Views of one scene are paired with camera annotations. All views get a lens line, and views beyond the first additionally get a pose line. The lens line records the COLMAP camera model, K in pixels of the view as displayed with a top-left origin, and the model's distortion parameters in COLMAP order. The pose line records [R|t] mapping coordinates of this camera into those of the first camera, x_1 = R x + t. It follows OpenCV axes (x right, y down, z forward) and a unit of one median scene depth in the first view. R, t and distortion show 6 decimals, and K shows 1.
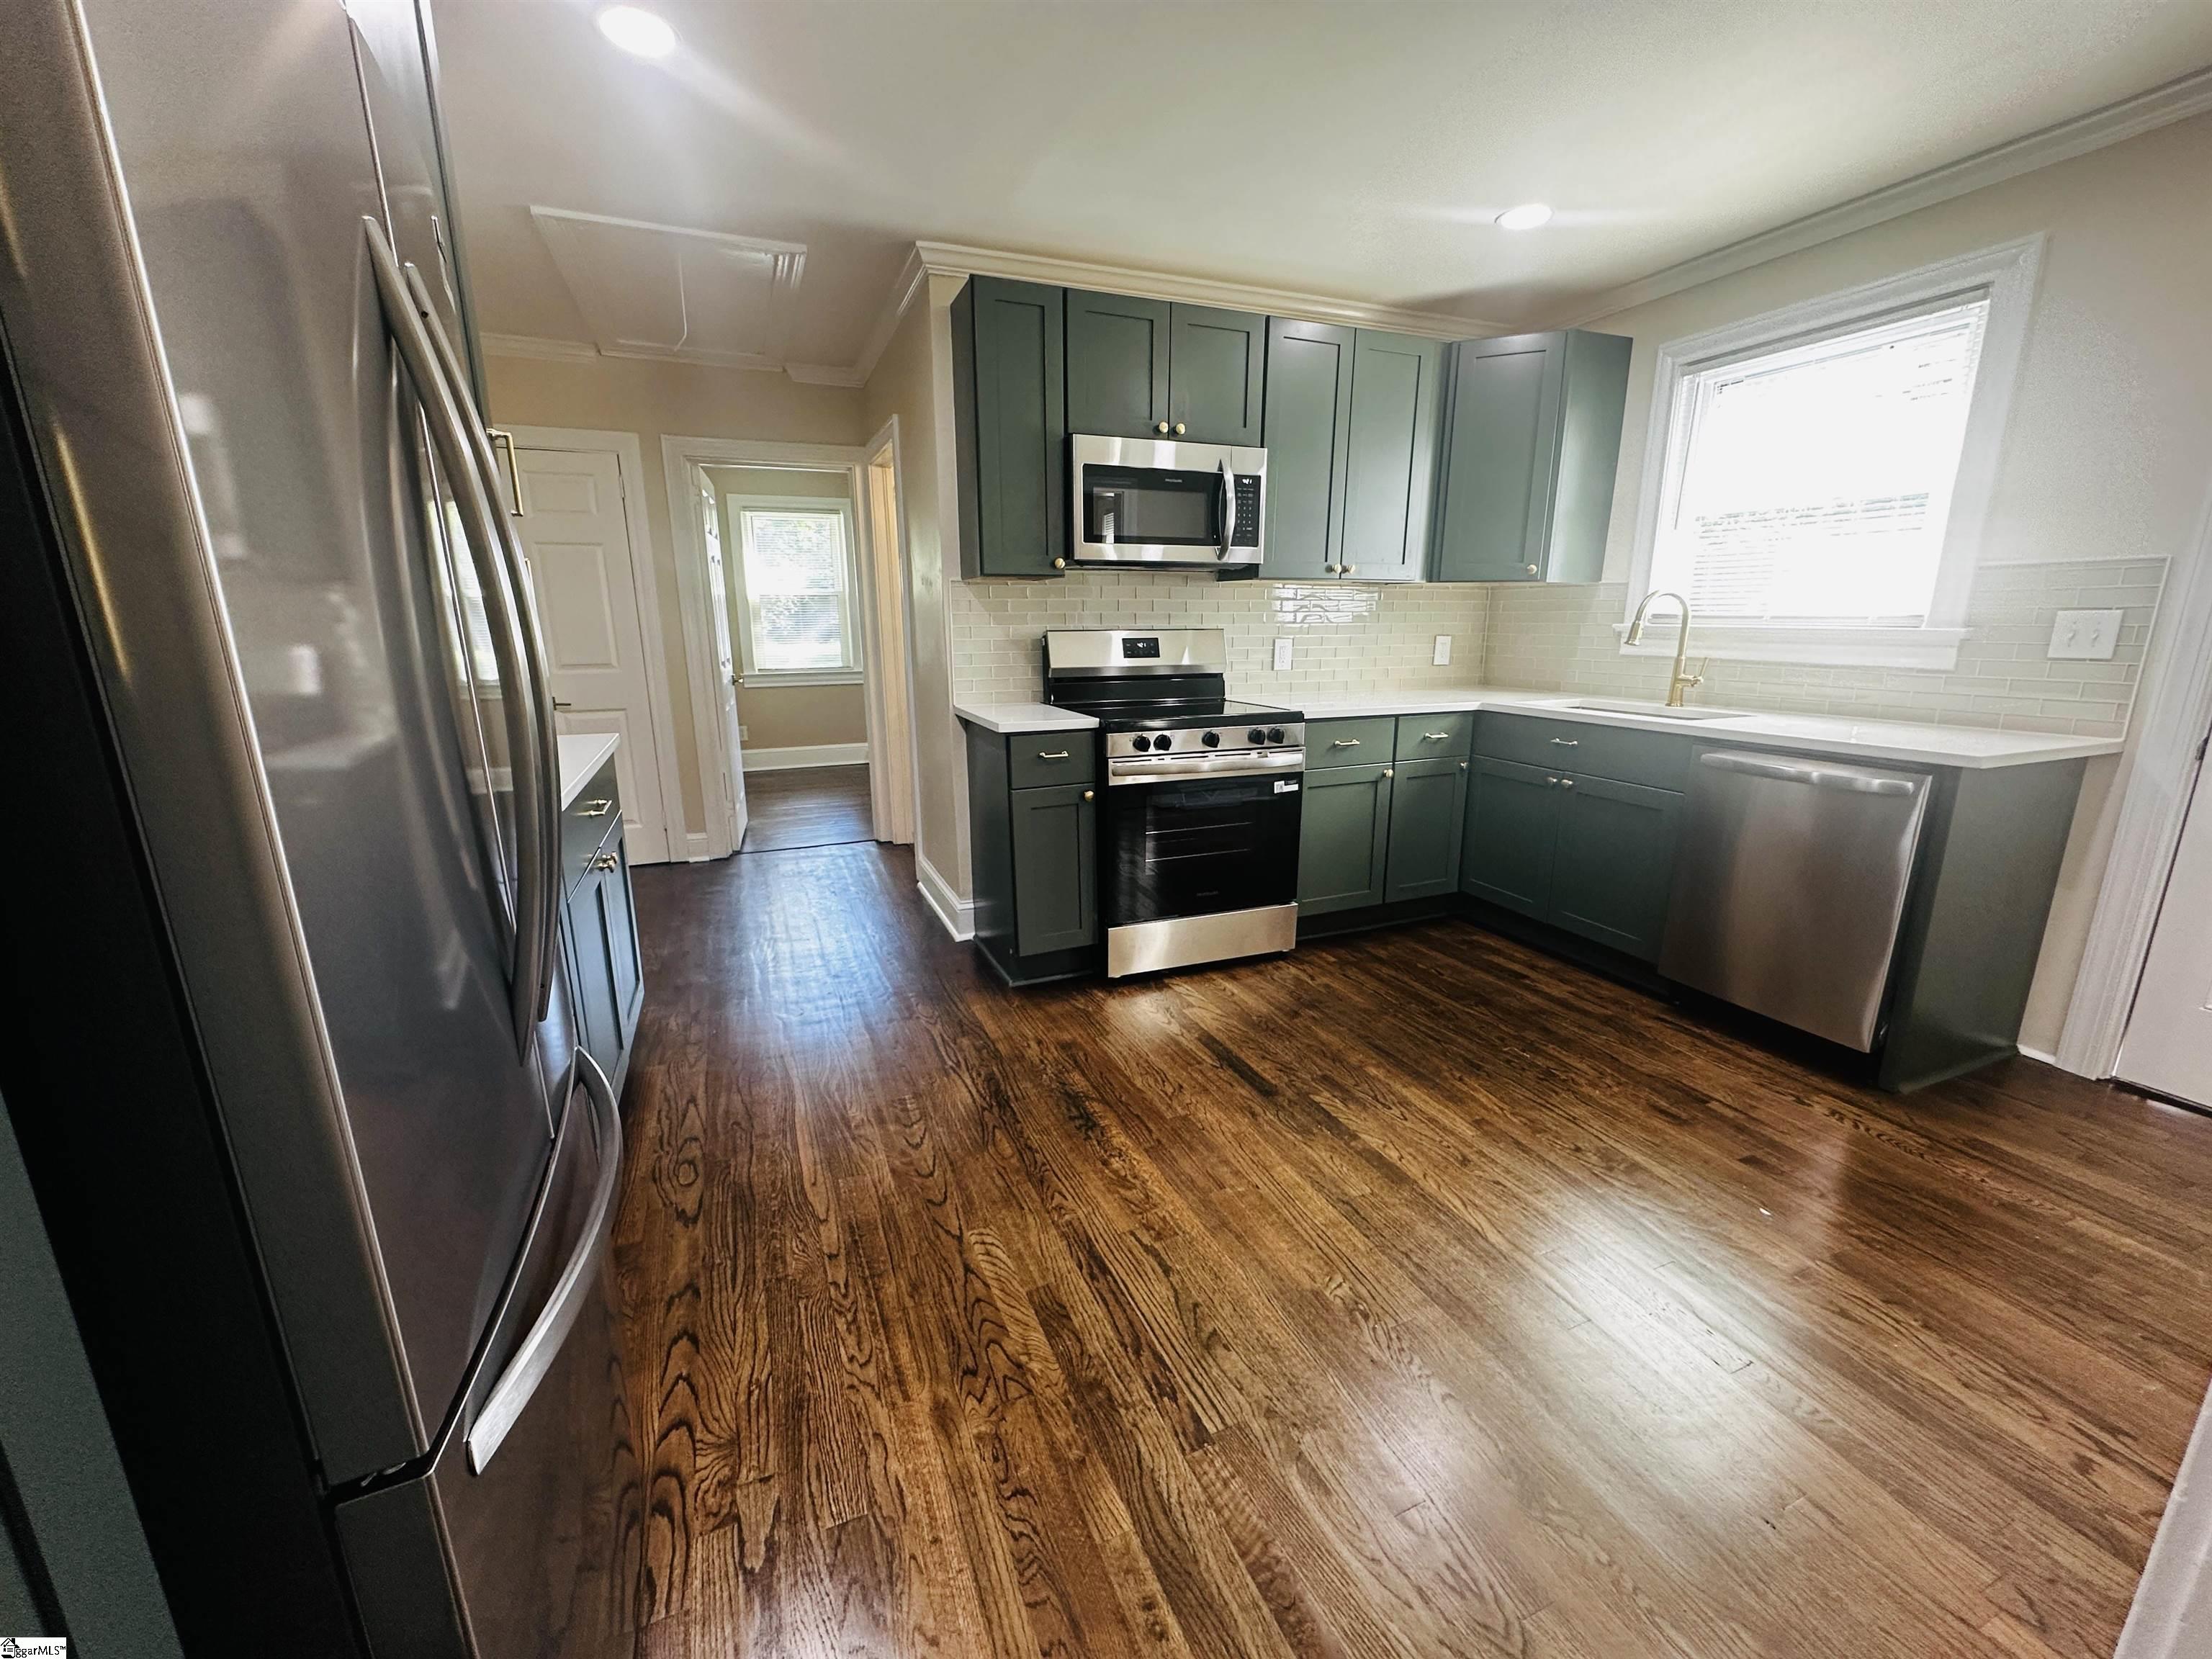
lens RADIAL K [[892.2, 0, 1097.3], [0, 892.2, 840.1], [0, 0, 1]] dist [-0.004491, -0.000502]
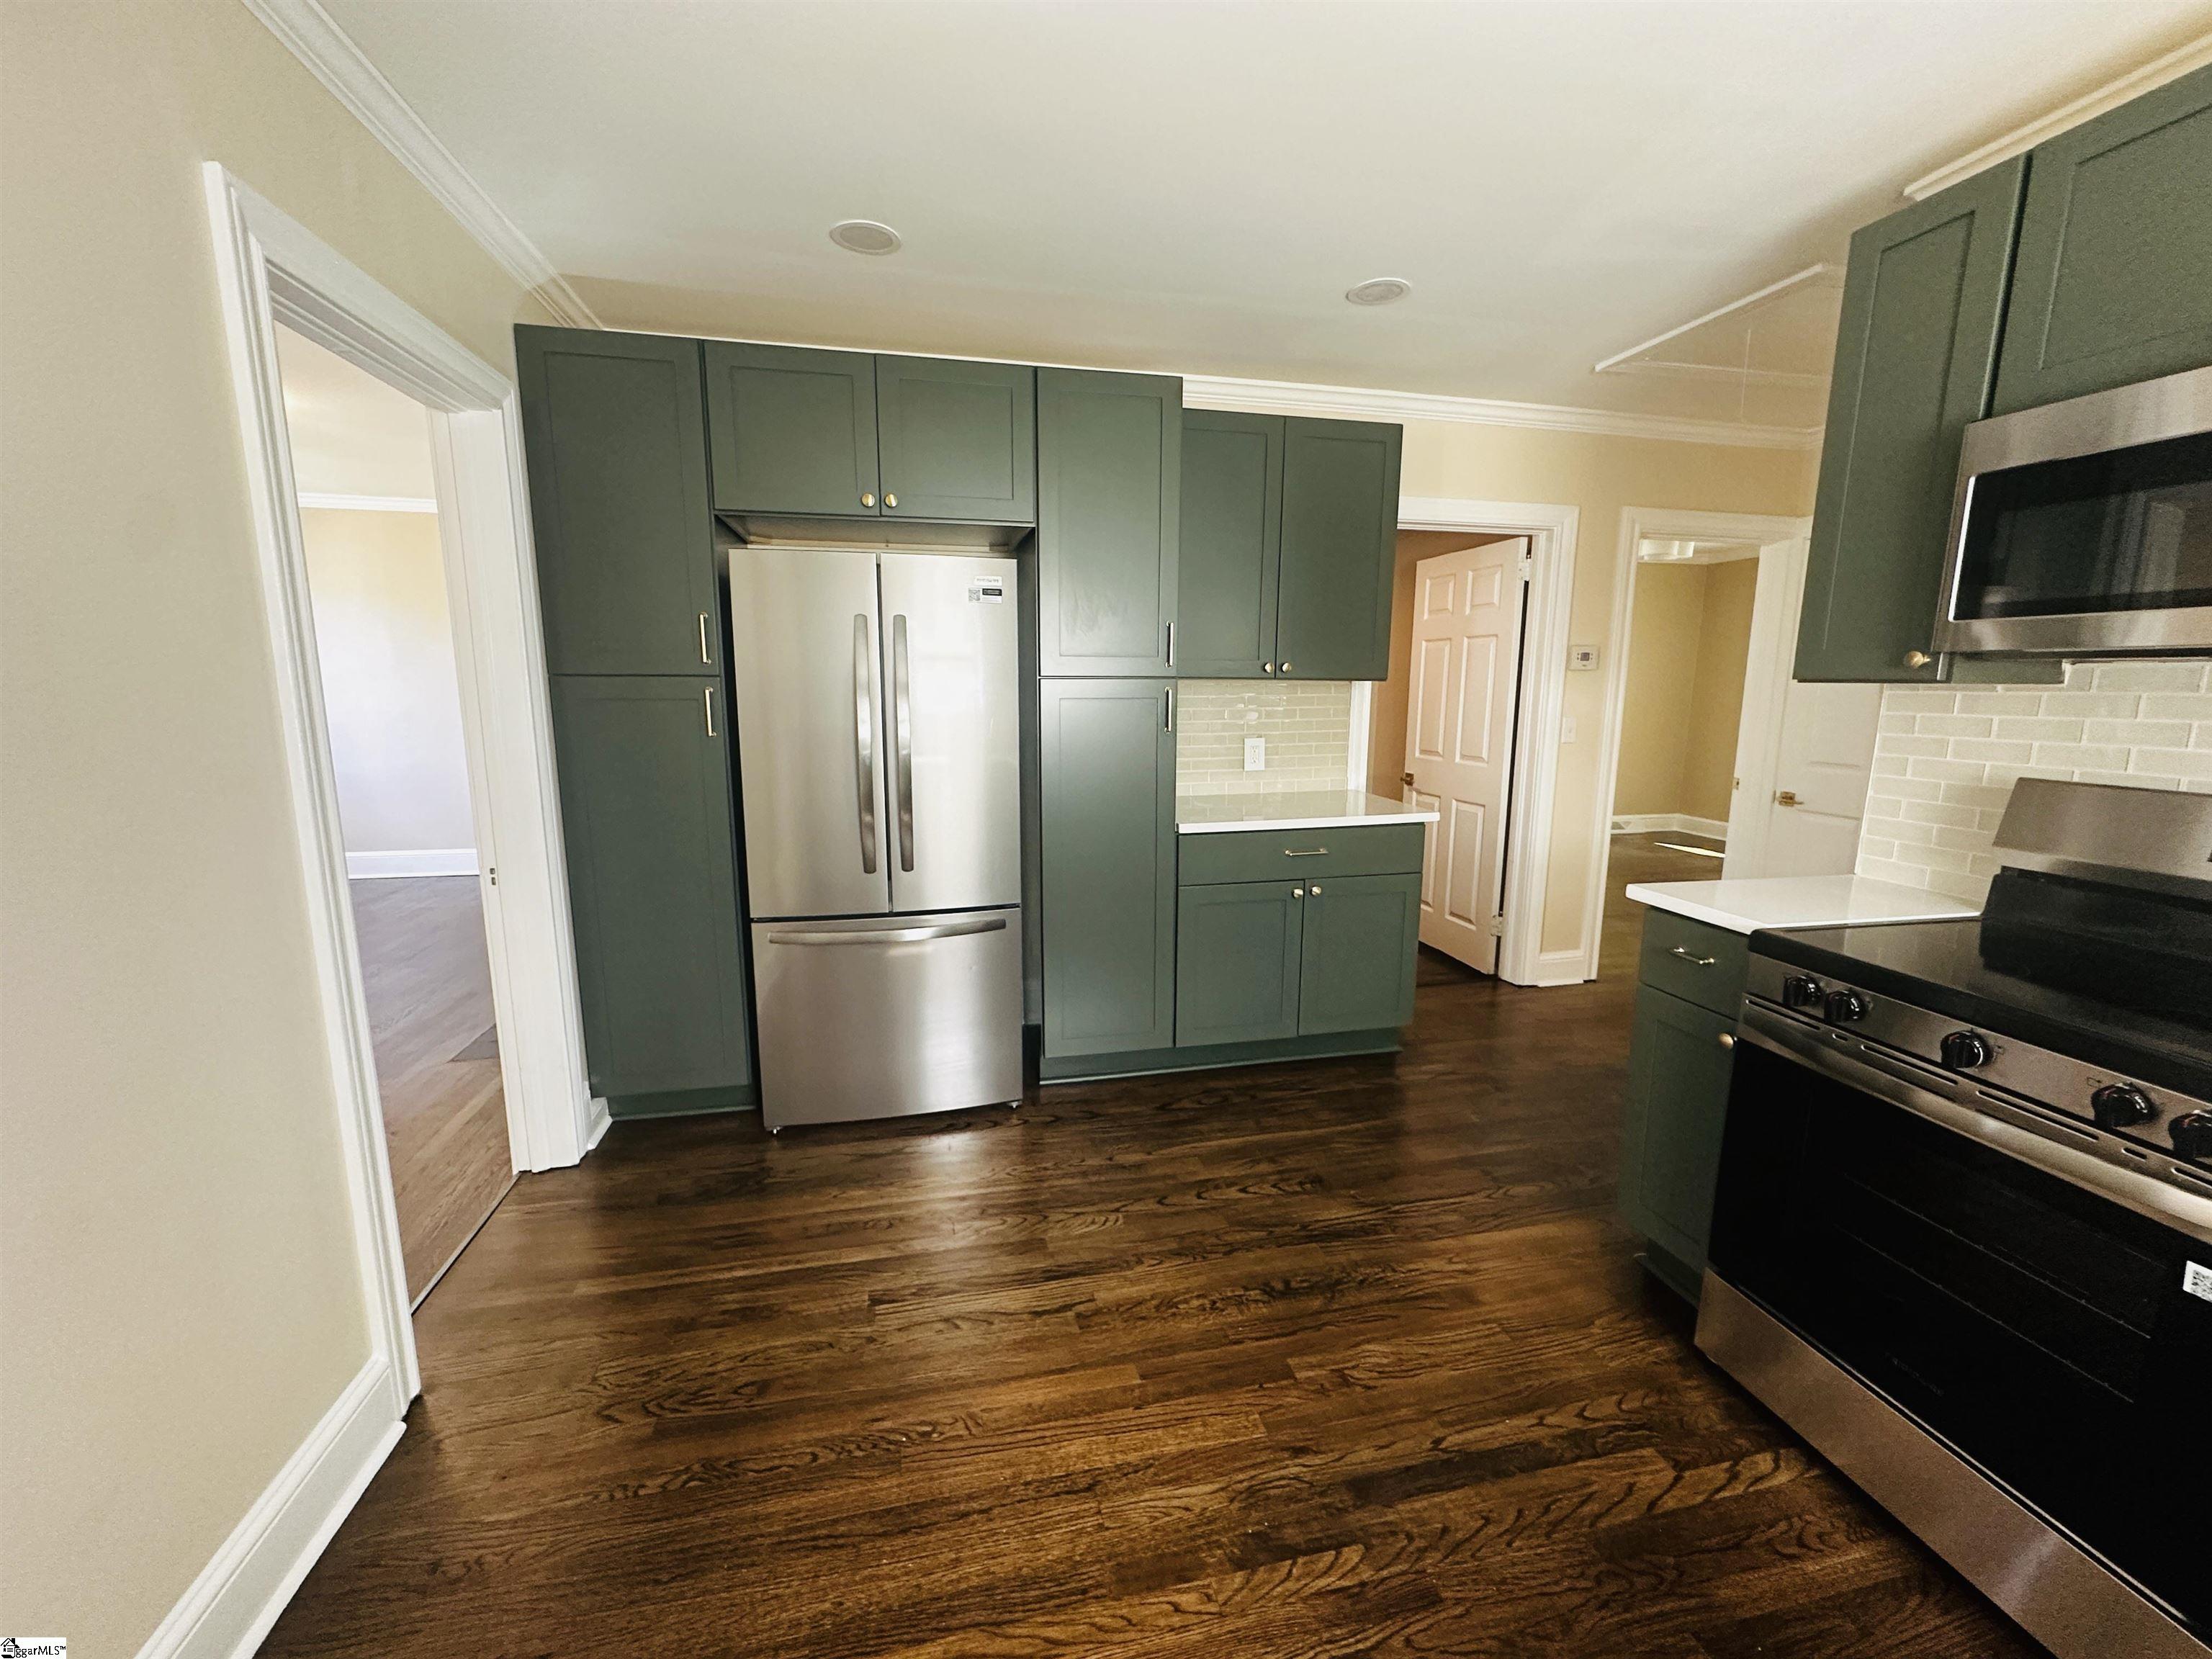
lens RADIAL K [[892.2, 0, 1096.7], [0, 892.2, 832.6], [0, 0, 1]] dist [-0.004491, -0.000502]
pose [[-0.183669, 0.171540, -0.967905, 0.770425], [-0.242750, 0.946244, 0.213765, -0.255020], [0.952543, 0.274221, -0.132155, 0.777990]]
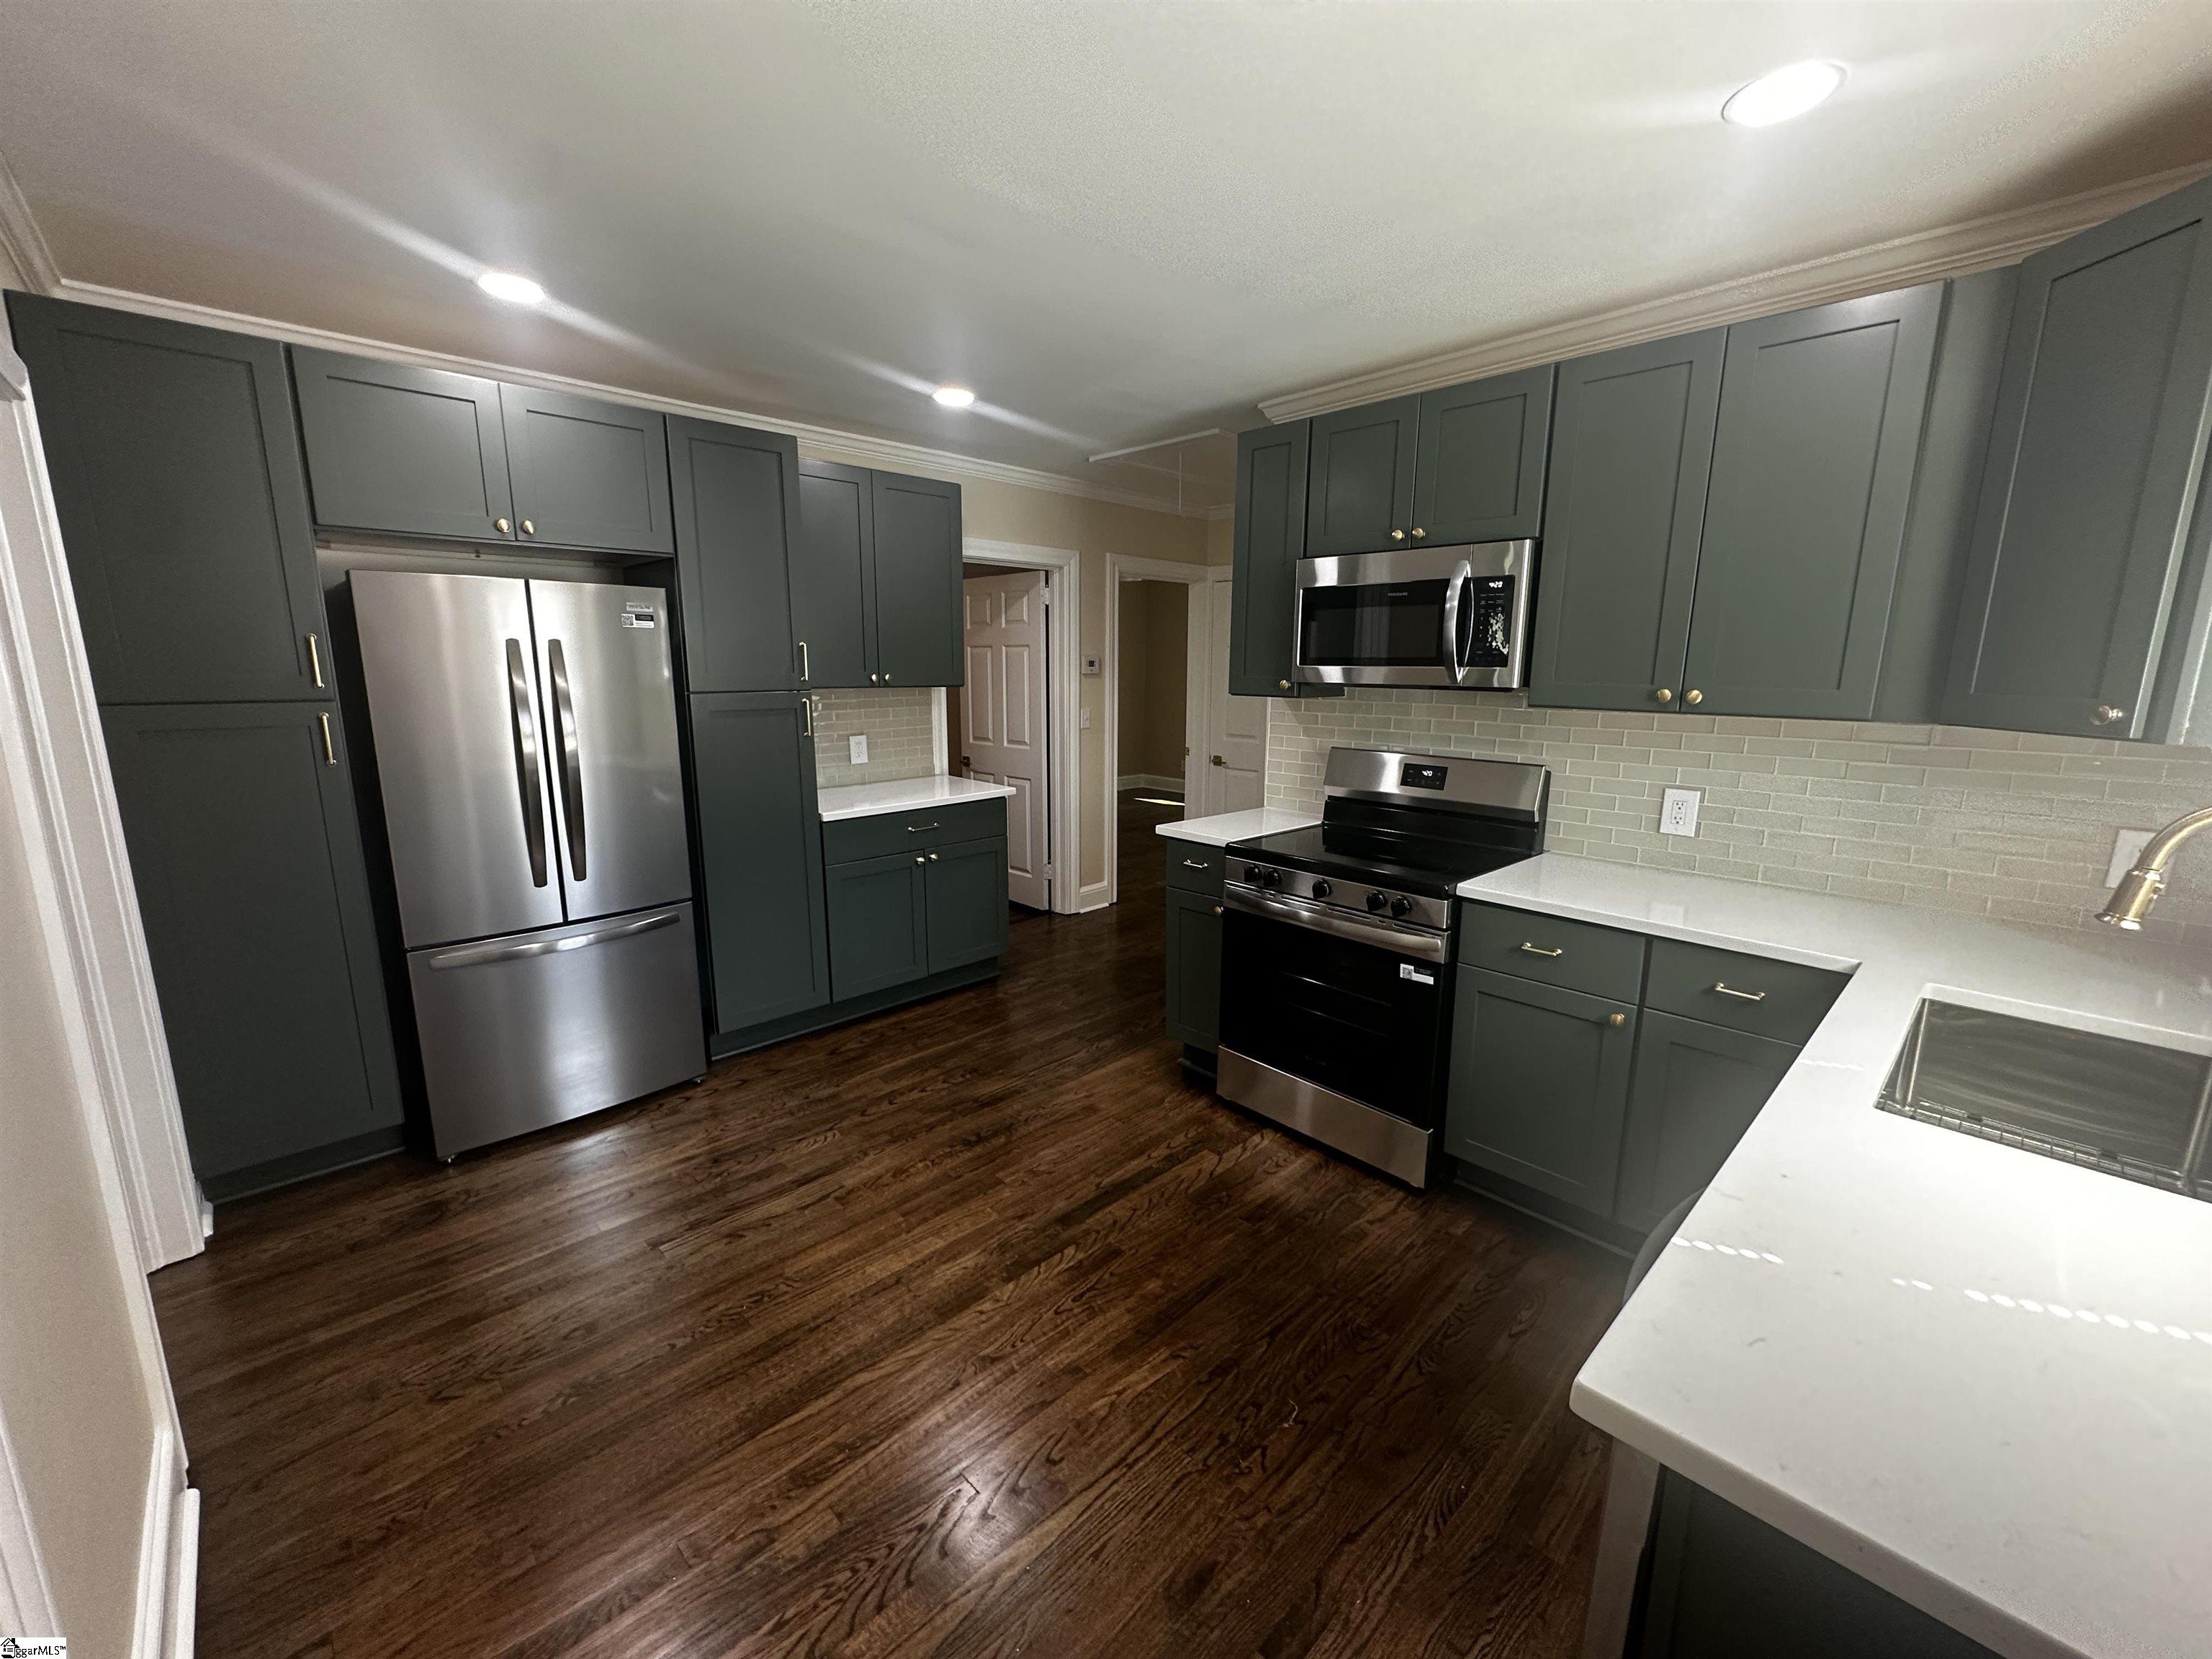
lens RADIAL K [[892.2, 0, 1103.7], [0, 892.2, 837.9], [0, 0, 1]] dist [-0.004491, -0.000502]
pose [[0.364089, 0.189591, -0.911863, 1.055386], [-0.235602, 0.965967, 0.106769, -0.255983], [0.901072, 0.175964, 0.396366, 0.565974]]
